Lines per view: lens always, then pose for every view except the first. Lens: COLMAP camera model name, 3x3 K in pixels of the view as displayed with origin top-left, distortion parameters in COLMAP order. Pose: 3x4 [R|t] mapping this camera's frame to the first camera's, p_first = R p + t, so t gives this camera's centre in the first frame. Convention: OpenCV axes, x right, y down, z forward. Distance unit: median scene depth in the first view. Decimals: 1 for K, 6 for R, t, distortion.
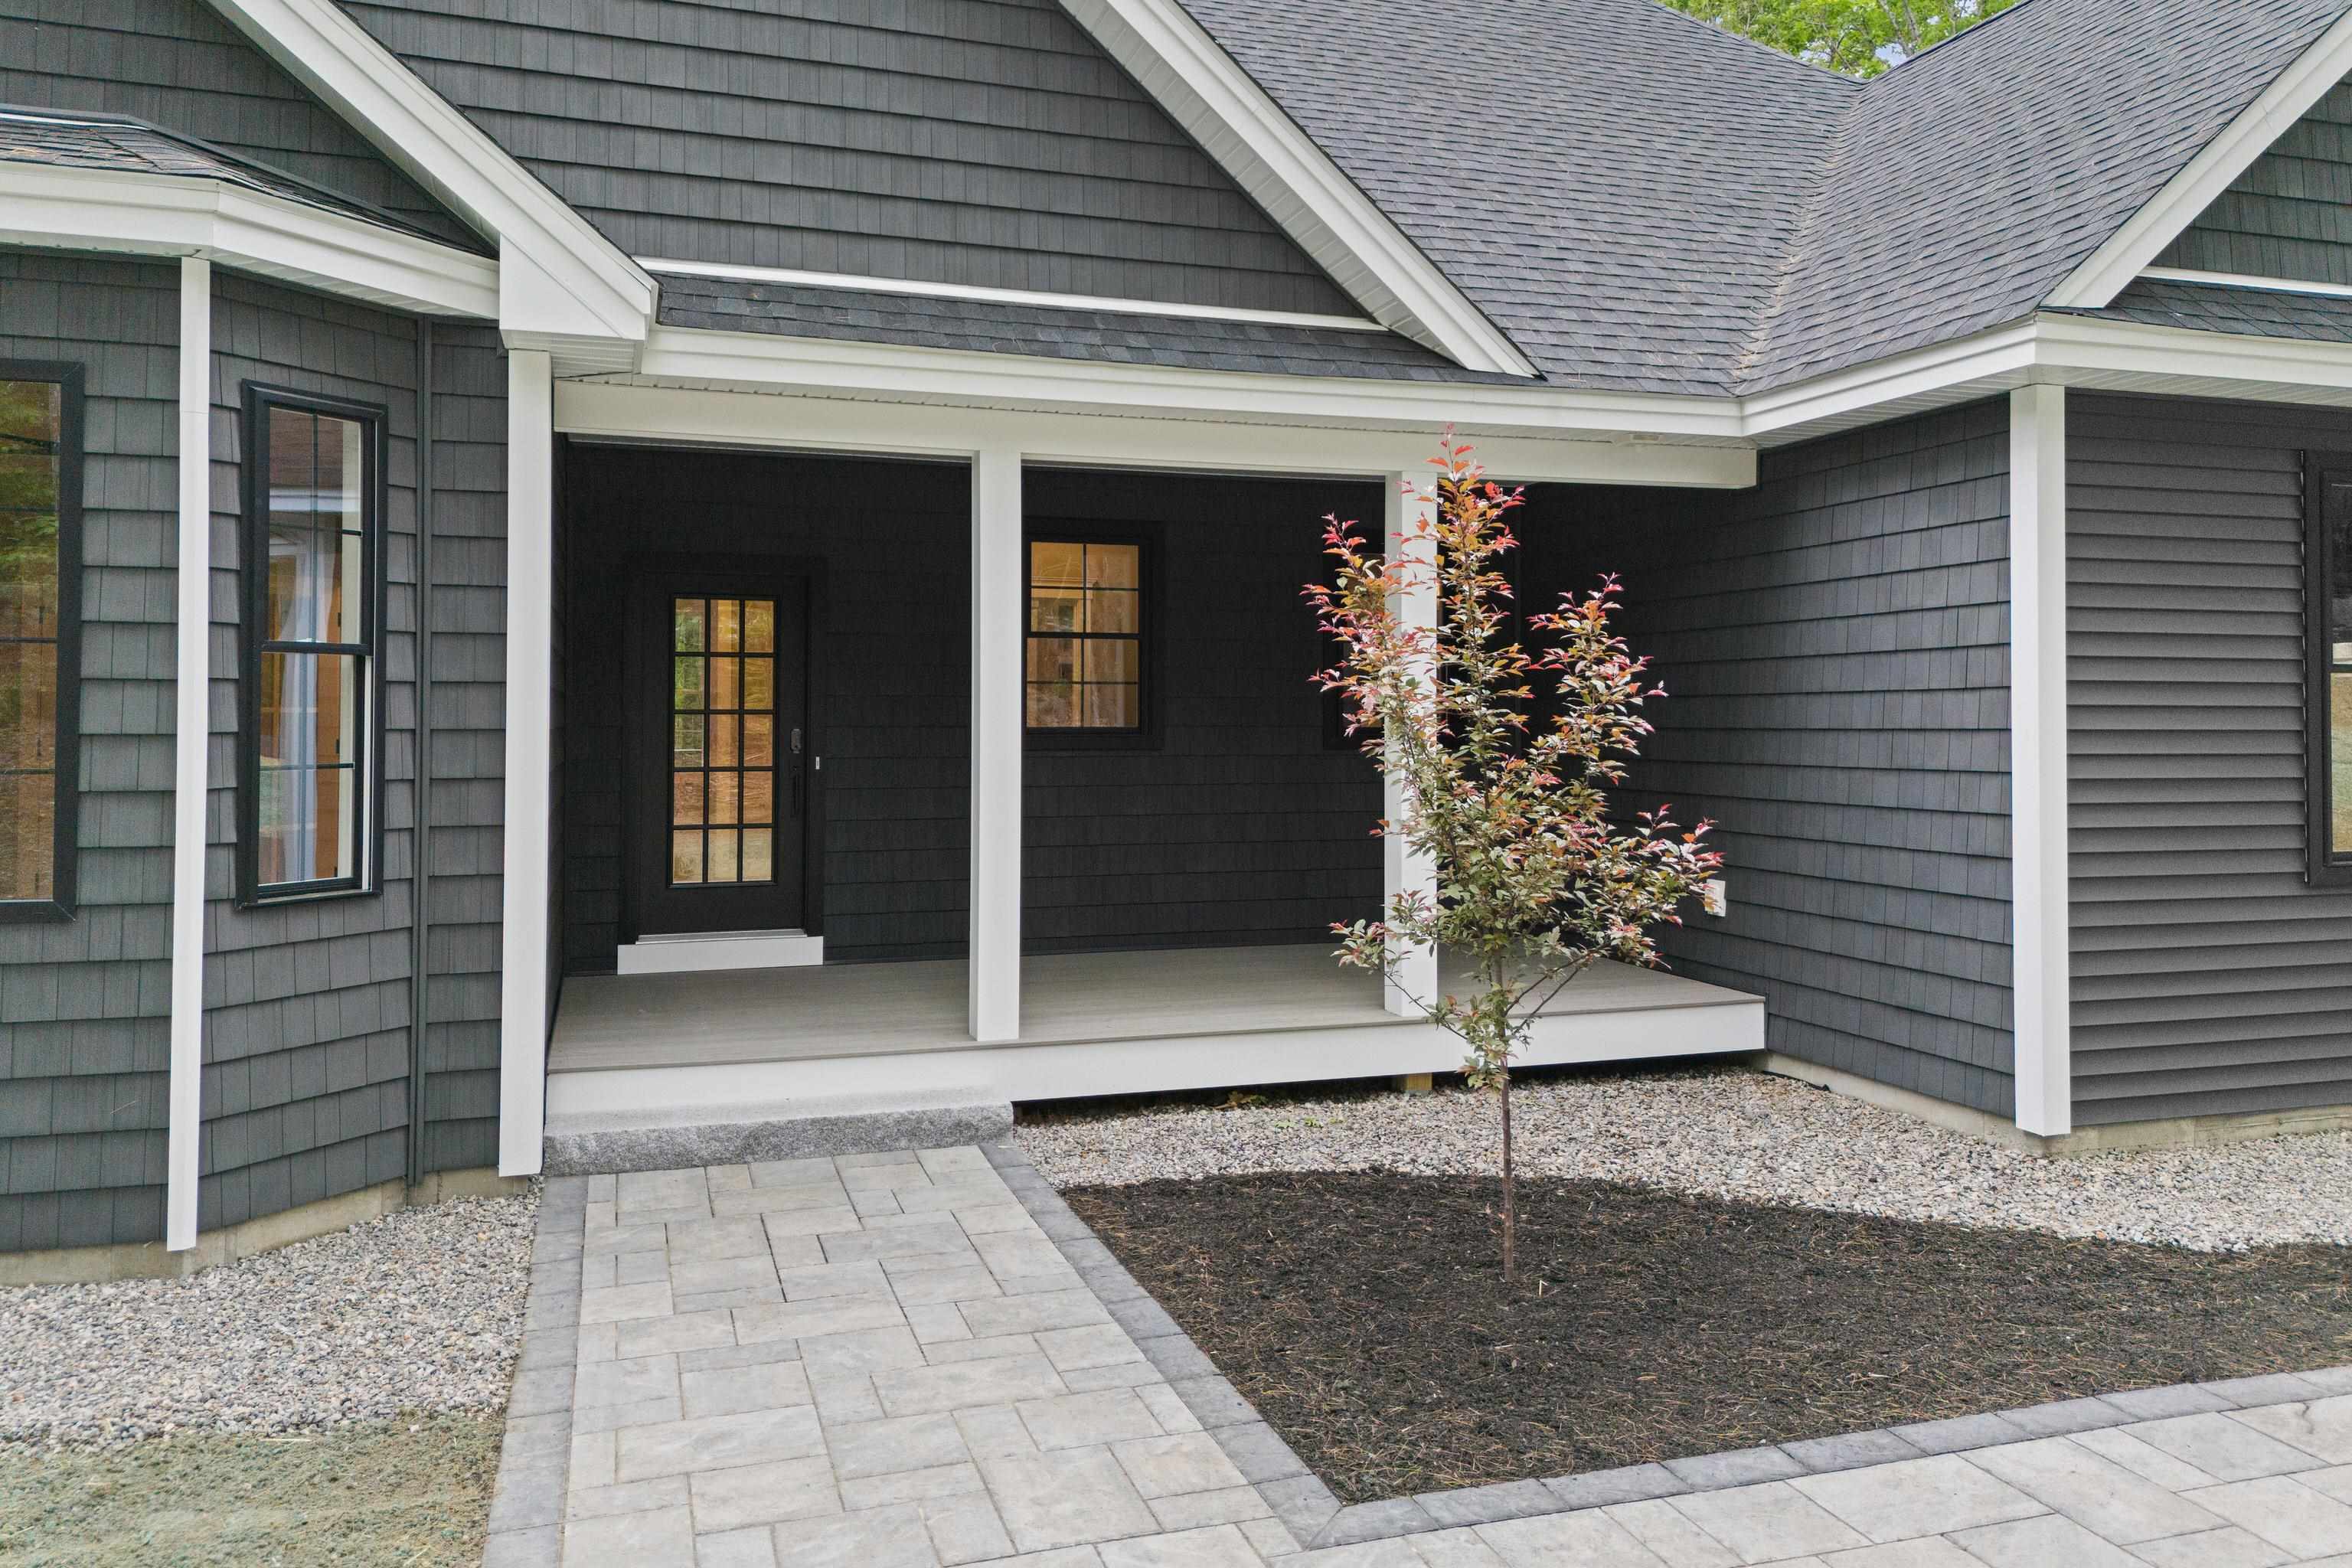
lens RADIAL K [[1726.4, 0, 1174.8], [0, 1726.4, 682.8], [0, 0, 1]] dist [0.052801, -0.049144]
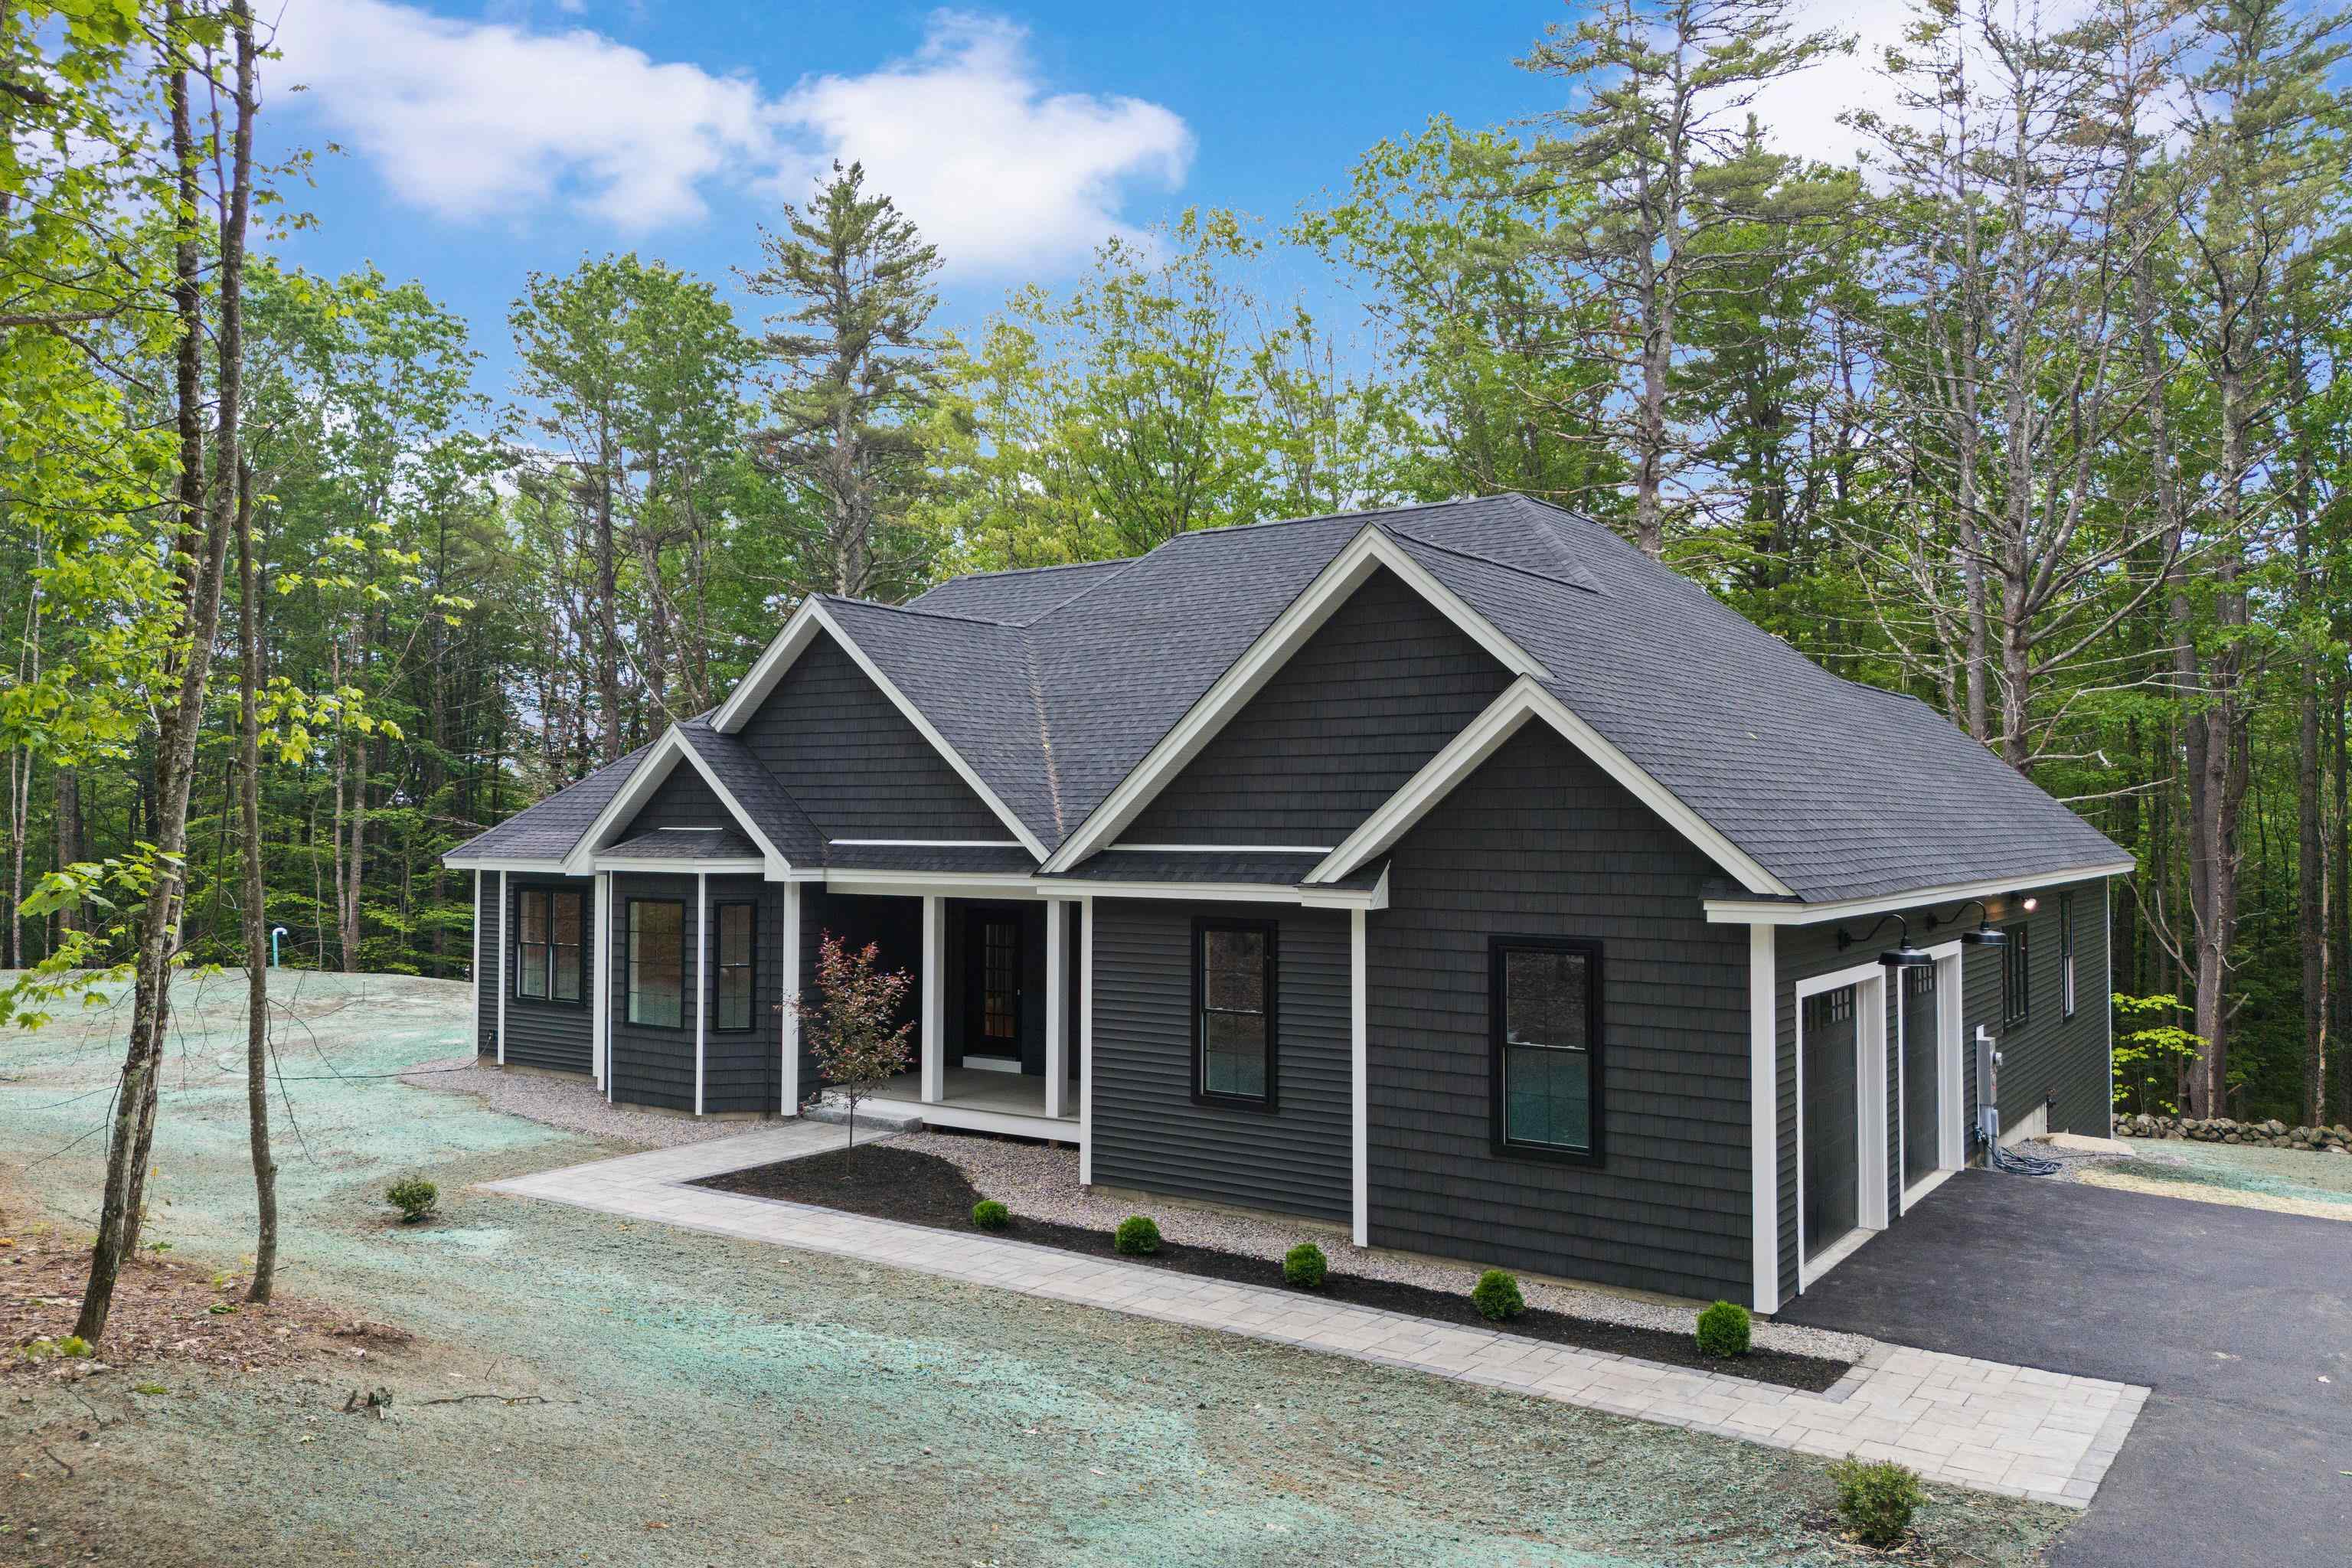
lens RADIAL K [[1730.1, 0, 1180.7], [0, 1730.1, 776.8], [0, 0, 1]] dist [0.061139, -0.053281]
pose [[0.601749, -0.021699, -0.798391, 3.347860], [0.015620, 0.999759, -0.015399, -0.384322], [0.798533, -0.003204, 0.601943, -0.545556]]
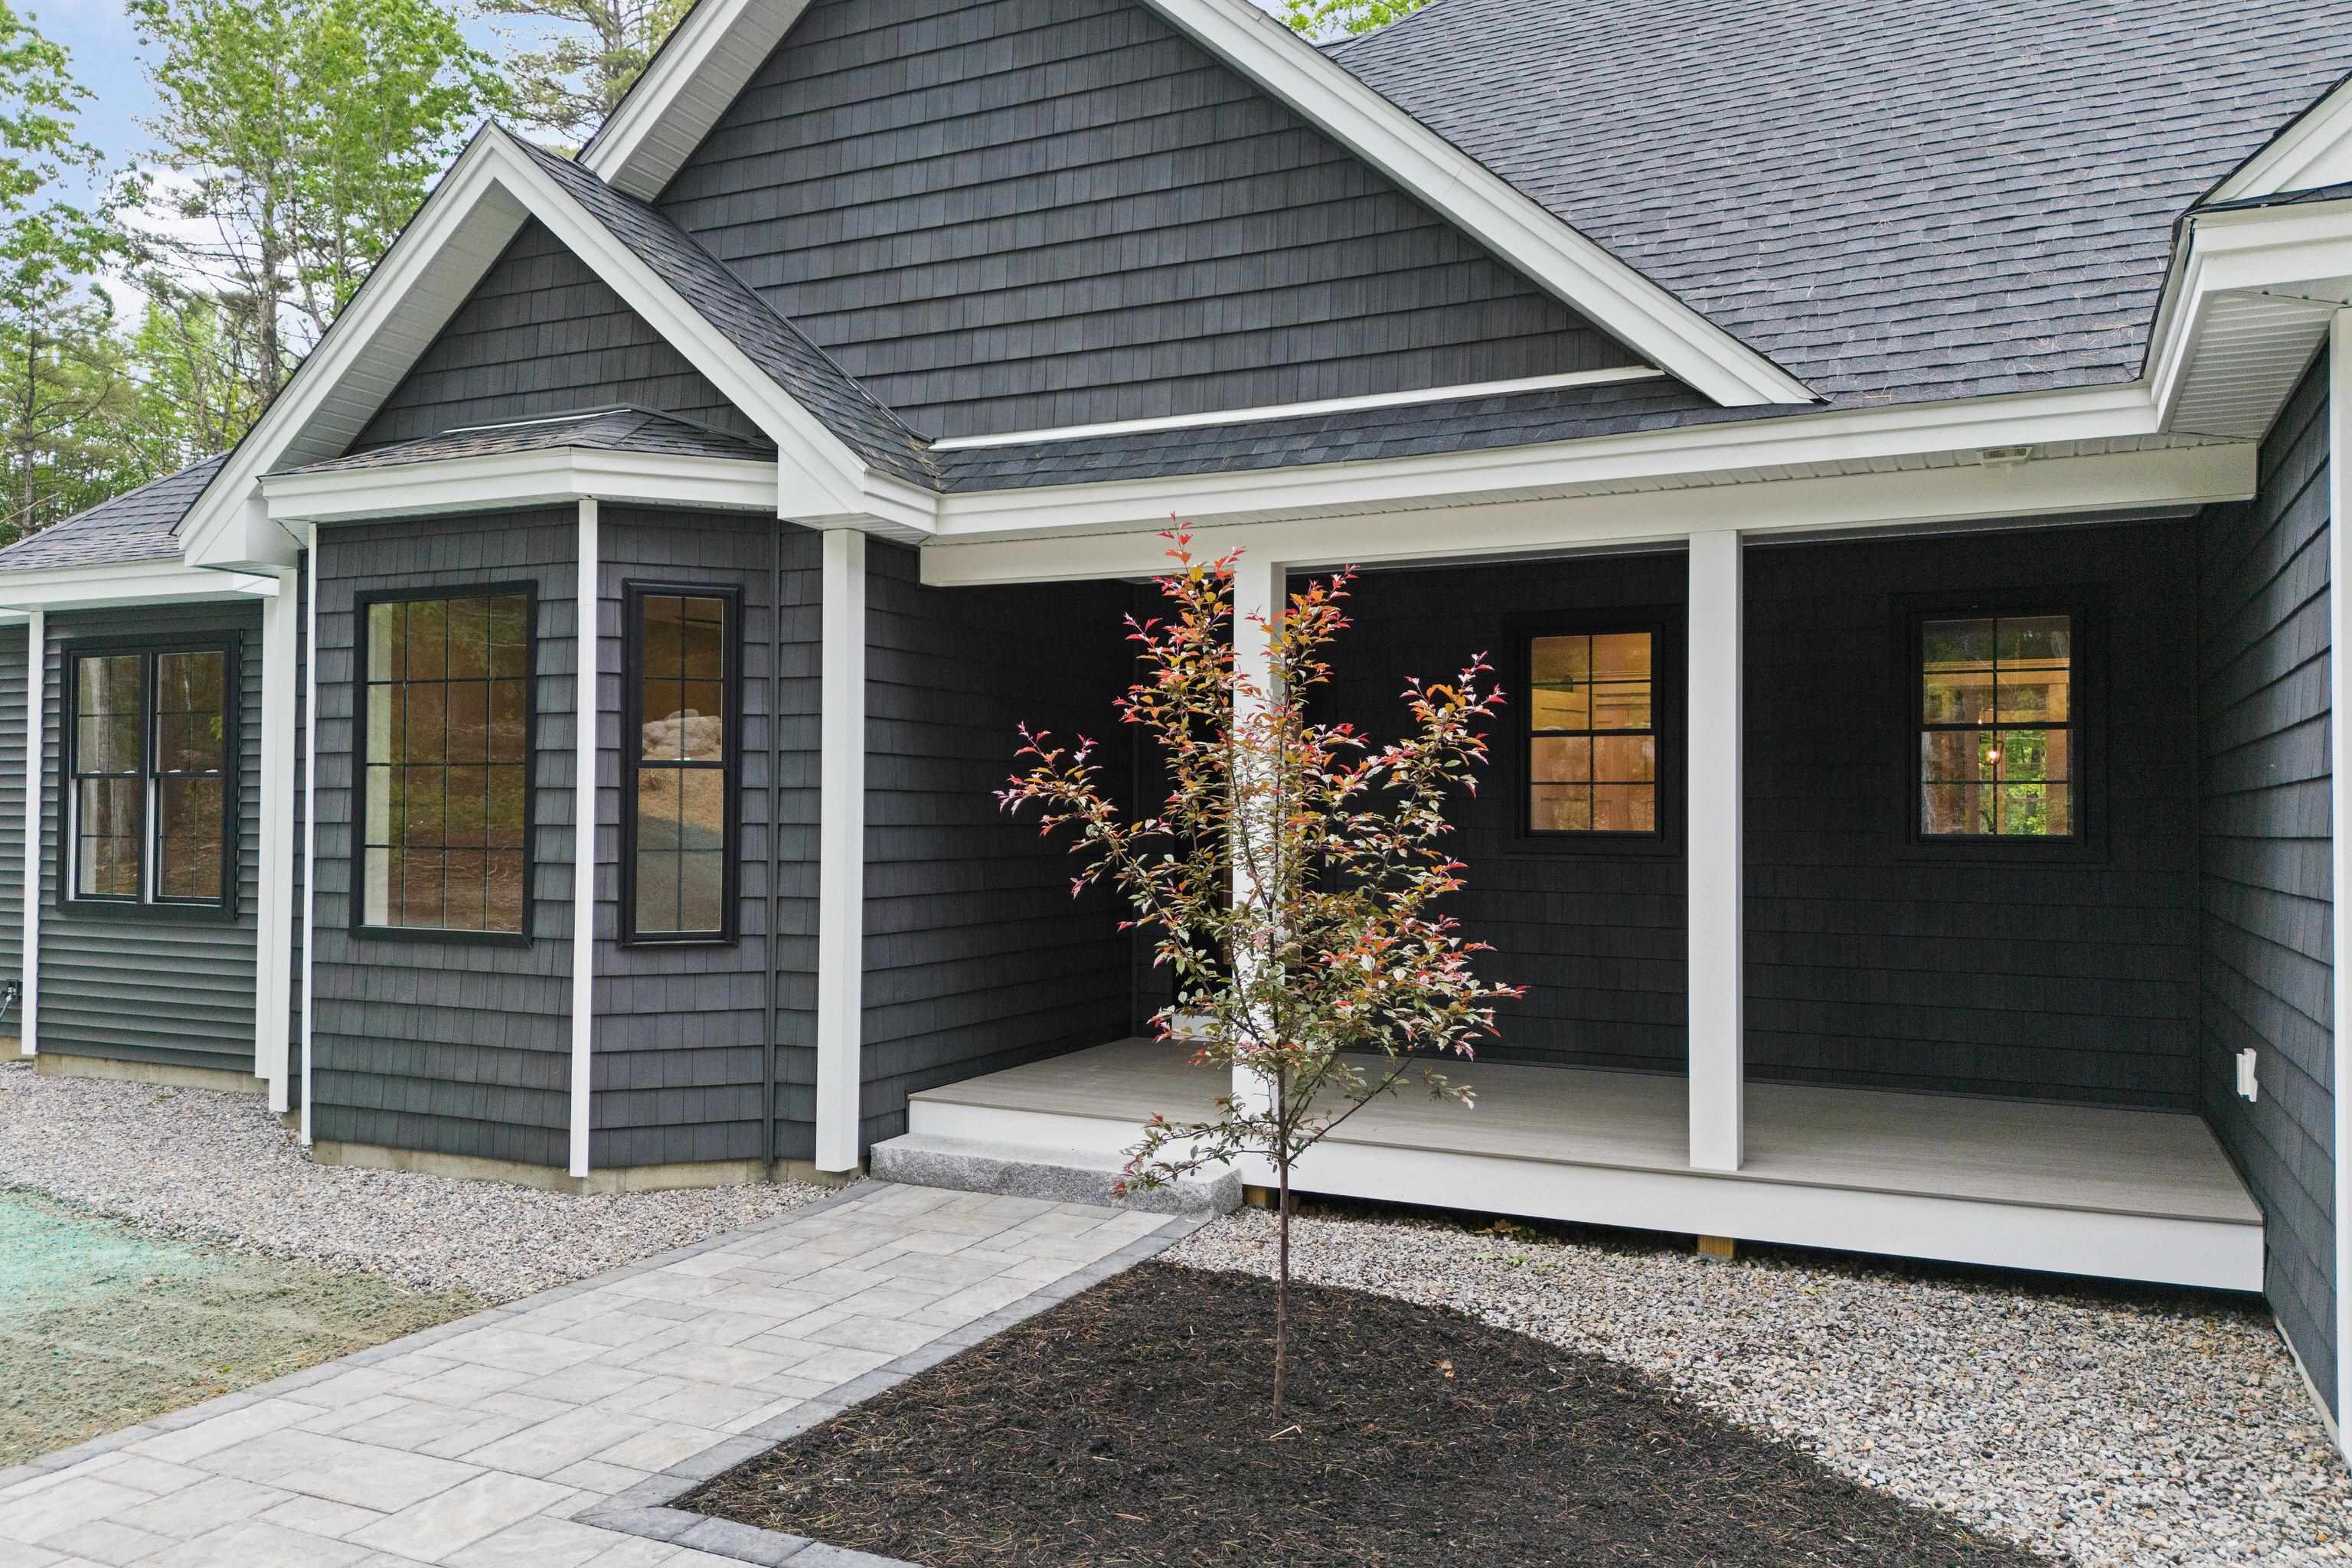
lens RADIAL K [[1730.1, 0, 1180.7], [0, 1730.1, 776.8], [0, 0, 1]] dist [0.061139, -0.053281]
pose [[0.723649, -0.013391, -0.690038, 0.801287], [0.009719, 0.999910, -0.009213, 0.007027], [0.690100, -0.000039, 0.723714, 0.286101]]
